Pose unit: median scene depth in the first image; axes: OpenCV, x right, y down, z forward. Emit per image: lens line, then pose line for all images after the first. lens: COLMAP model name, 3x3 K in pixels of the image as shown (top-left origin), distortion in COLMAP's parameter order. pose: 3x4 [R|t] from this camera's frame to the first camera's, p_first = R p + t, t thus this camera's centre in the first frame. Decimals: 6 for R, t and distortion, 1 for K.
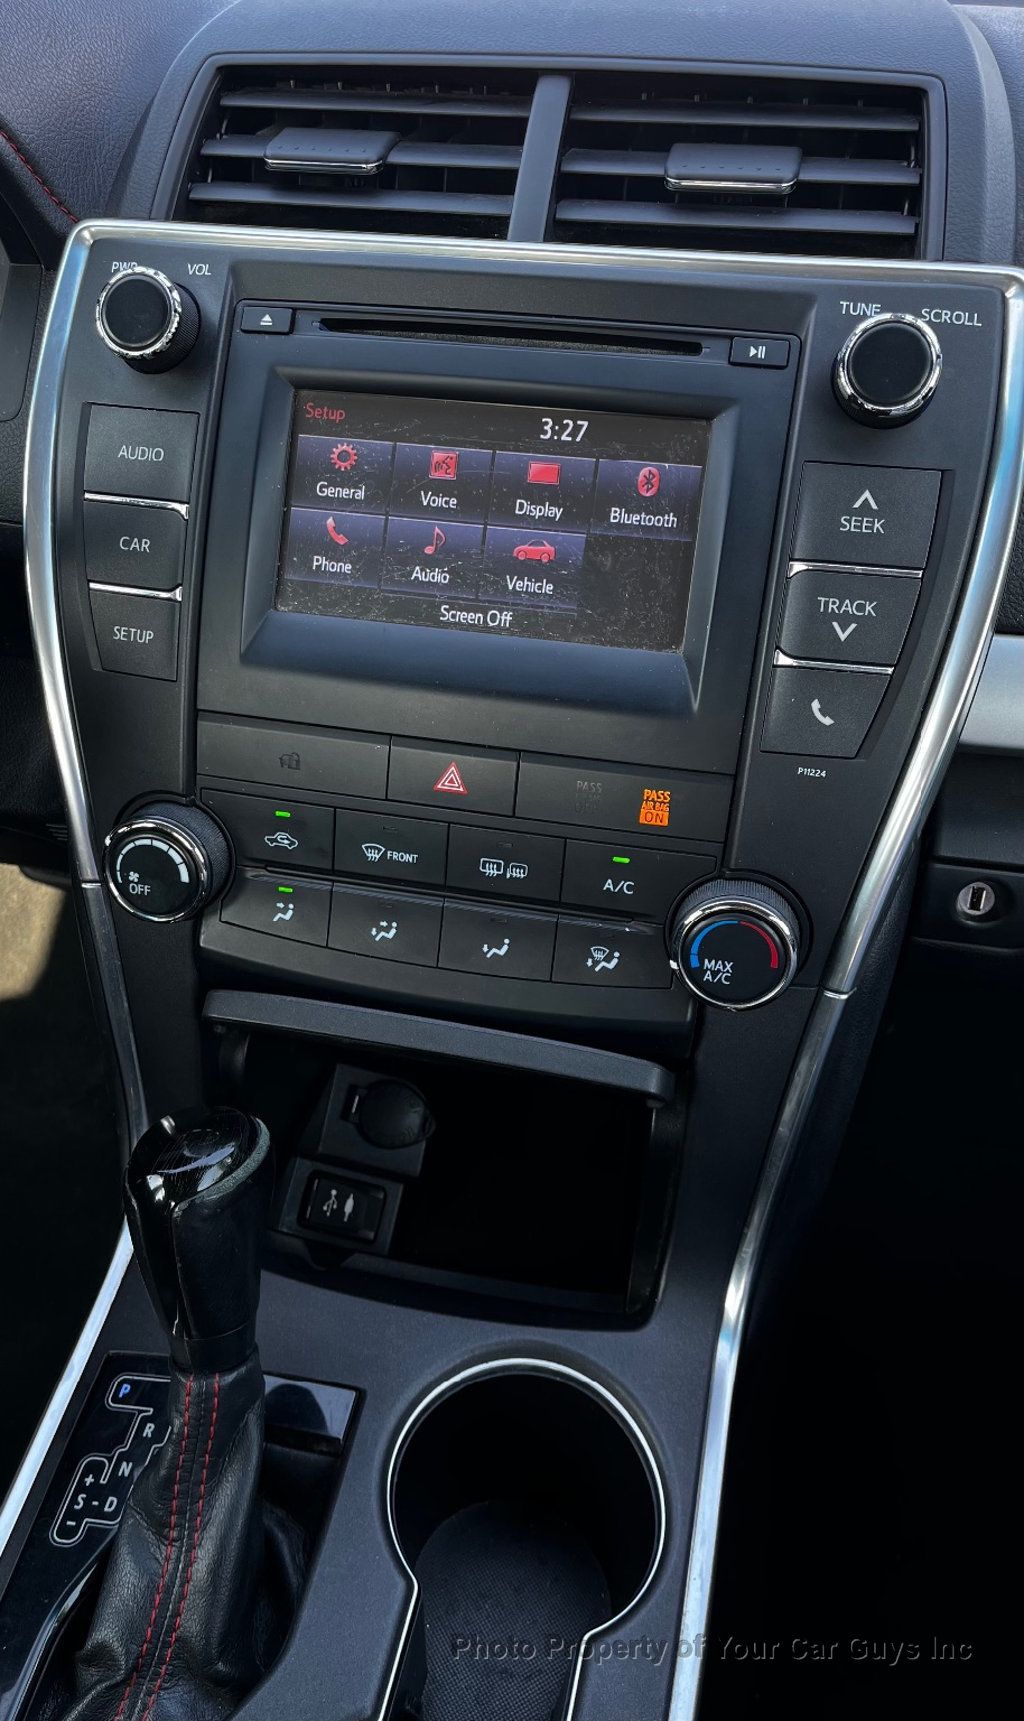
lens RADIAL K [[1406.6, 0, 436.7], [0, 1406.6, 833.1], [0, 0, 1]] dist [0.027293, -0.006737]
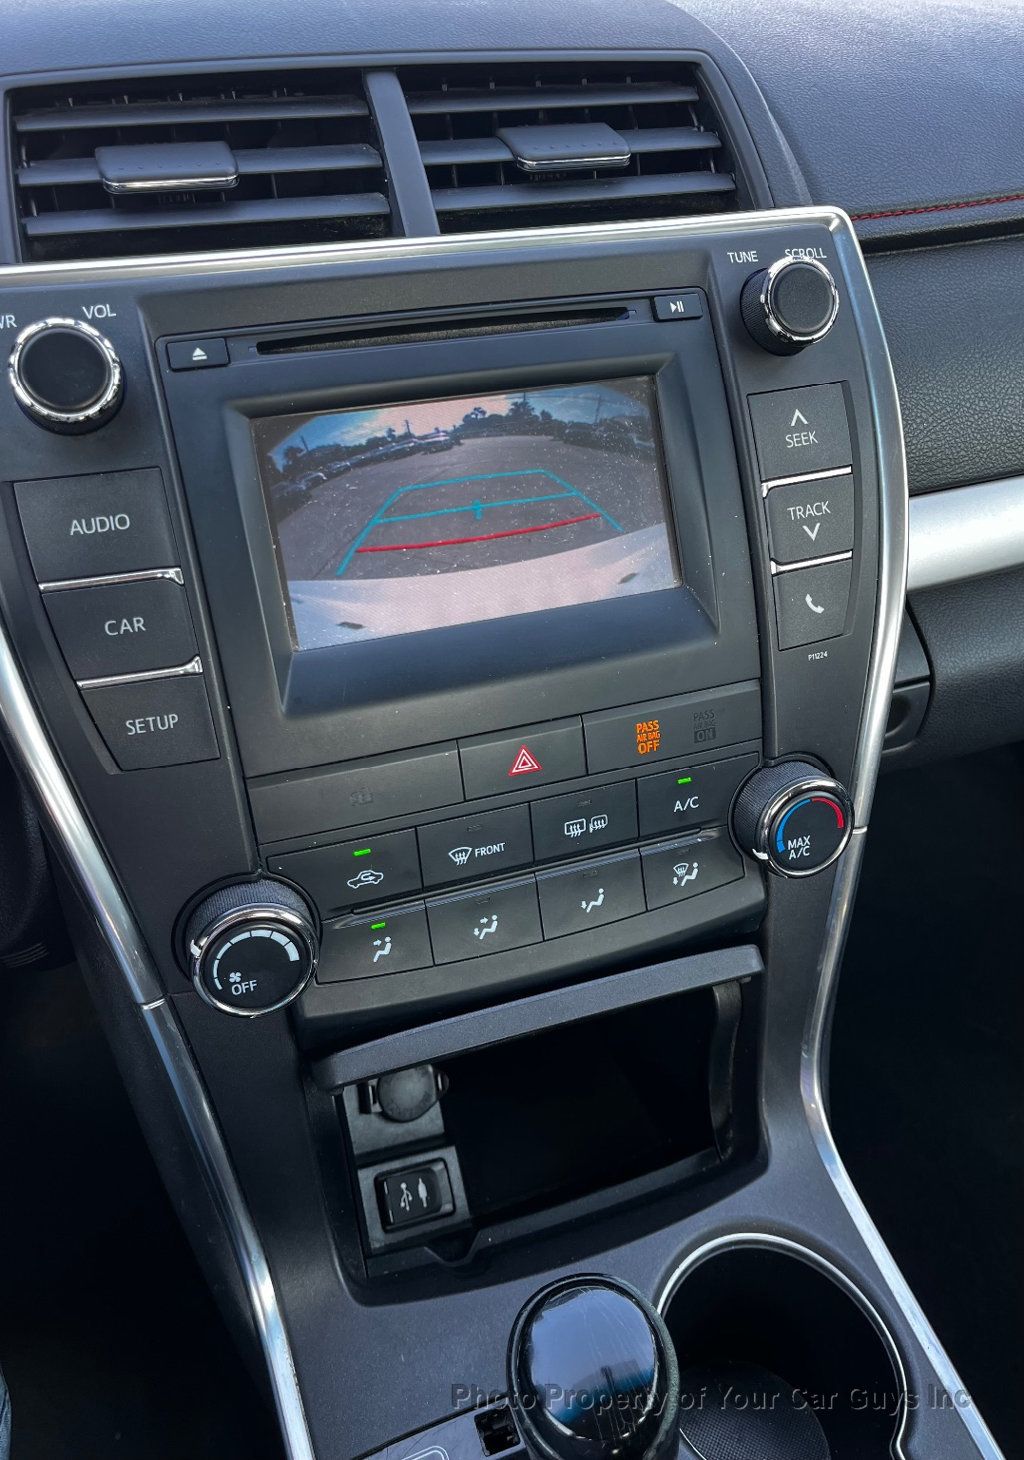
lens RADIAL K [[1170.9, 0, 552.9], [0, 1170.9, 710.7], [0, 0, 1]] dist [0.050462, -0.012163]
pose [[0.844792, -0.302764, 0.441203, -0.330859], [0.304106, 0.950086, 0.069685, -0.124650], [-0.440279, 0.075303, 0.894698, 0.224703]]
